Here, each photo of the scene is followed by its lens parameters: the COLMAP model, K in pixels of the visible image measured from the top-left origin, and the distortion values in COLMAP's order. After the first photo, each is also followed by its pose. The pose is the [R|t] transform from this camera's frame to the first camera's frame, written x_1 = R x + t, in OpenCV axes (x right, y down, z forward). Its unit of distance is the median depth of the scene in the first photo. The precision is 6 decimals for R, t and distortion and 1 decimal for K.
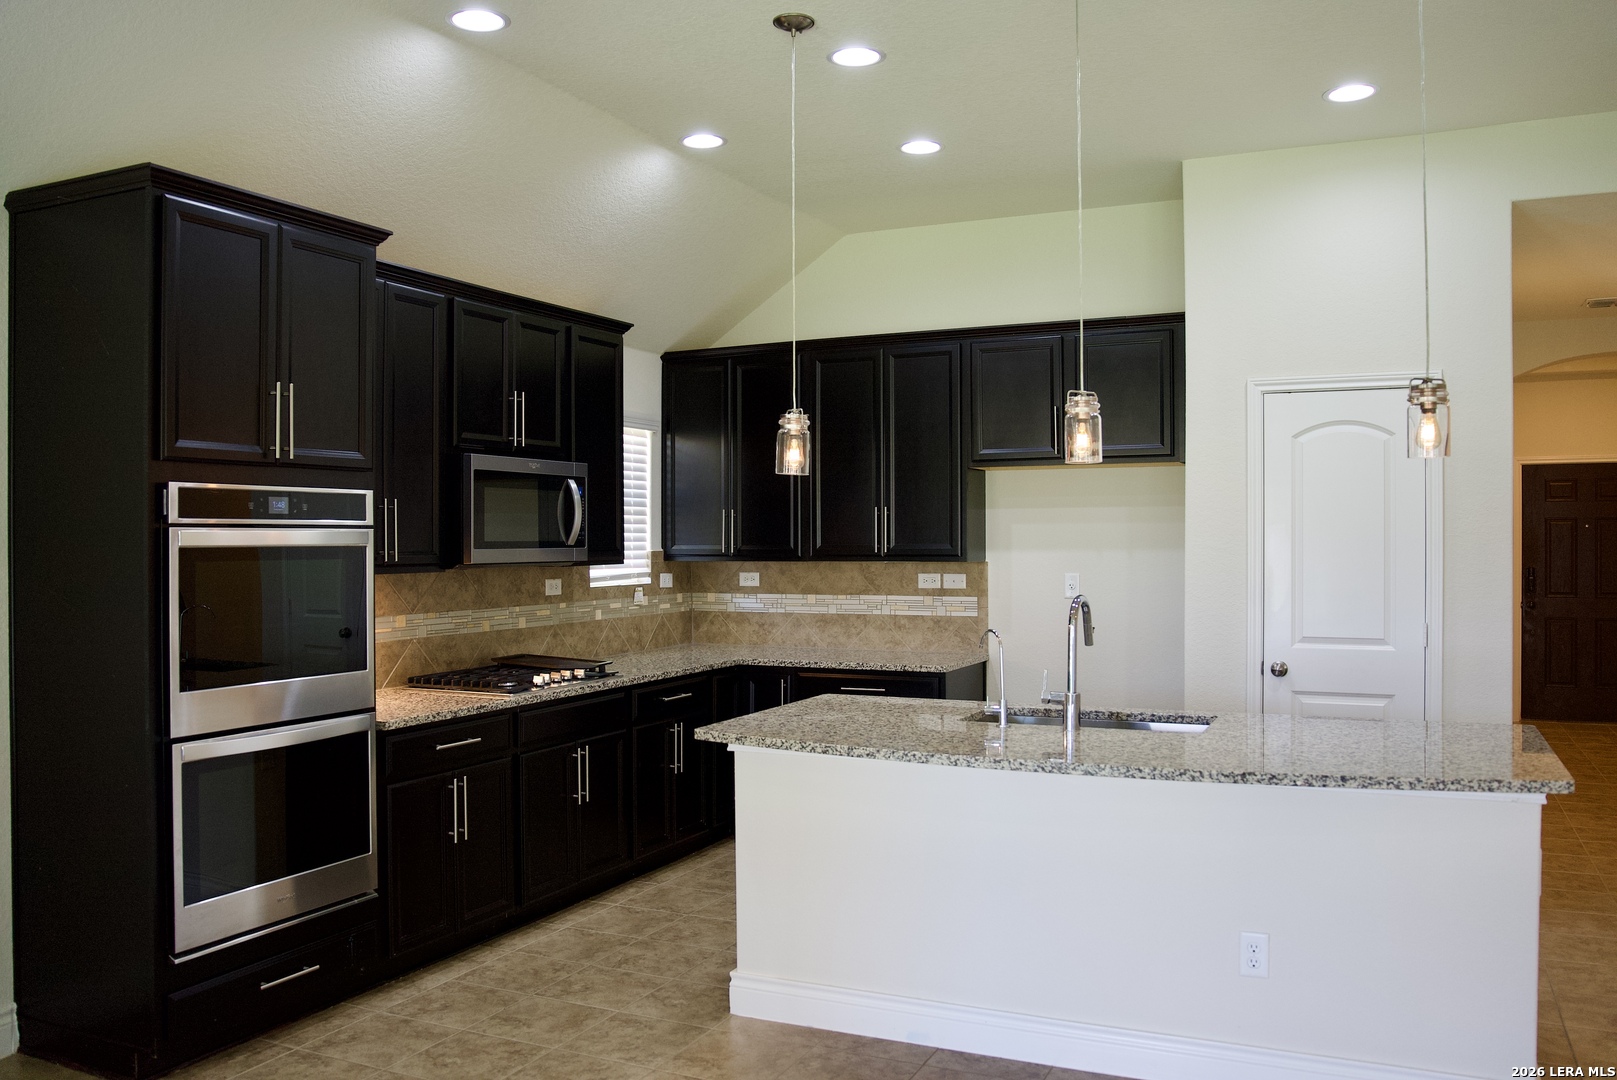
lens RADIAL K [[1303.0, 0, 806.2], [0, 1303.0, 539.9], [0, 0, 1]] dist [-0.103516, 0.072999]
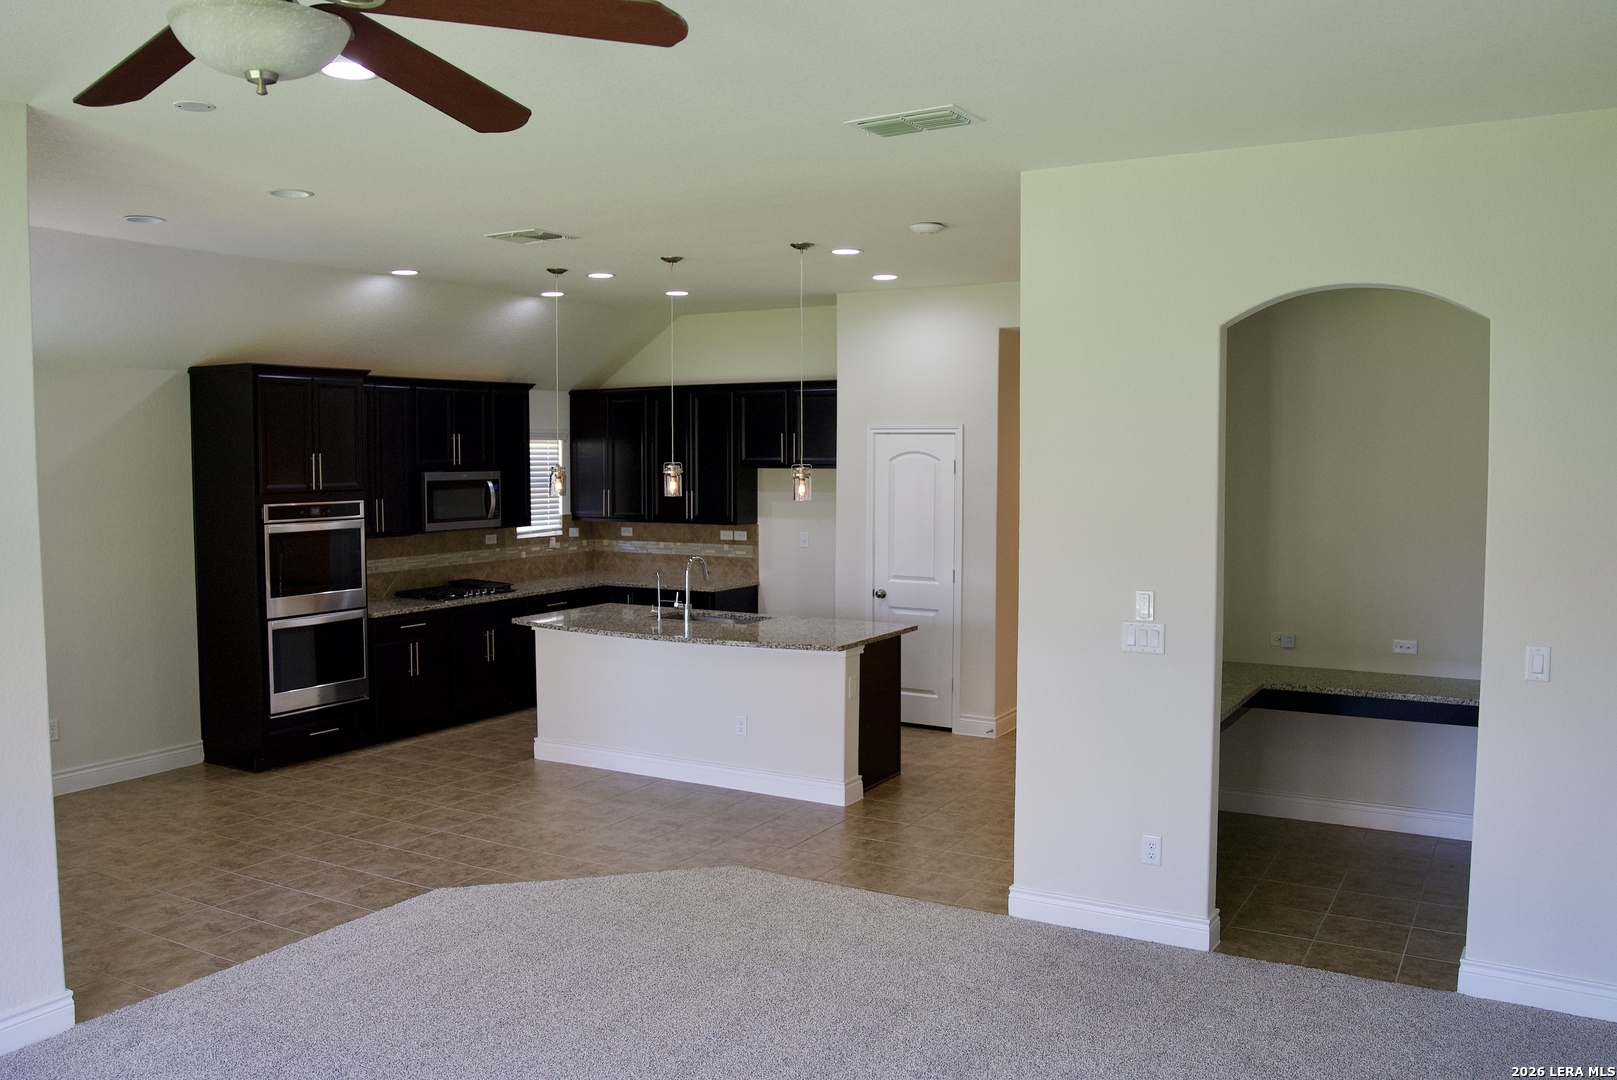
lens RADIAL K [[1303.0, 0, 805.2], [0, 1303.0, 539.6], [0, 0, 1]] dist [-0.103516, 0.072999]
pose [[0.996151, 0.008583, -0.087230, 0.419985], [-0.002796, 0.997799, 0.066248, -0.088786], [0.087607, -0.065749, 0.993983, -0.754753]]
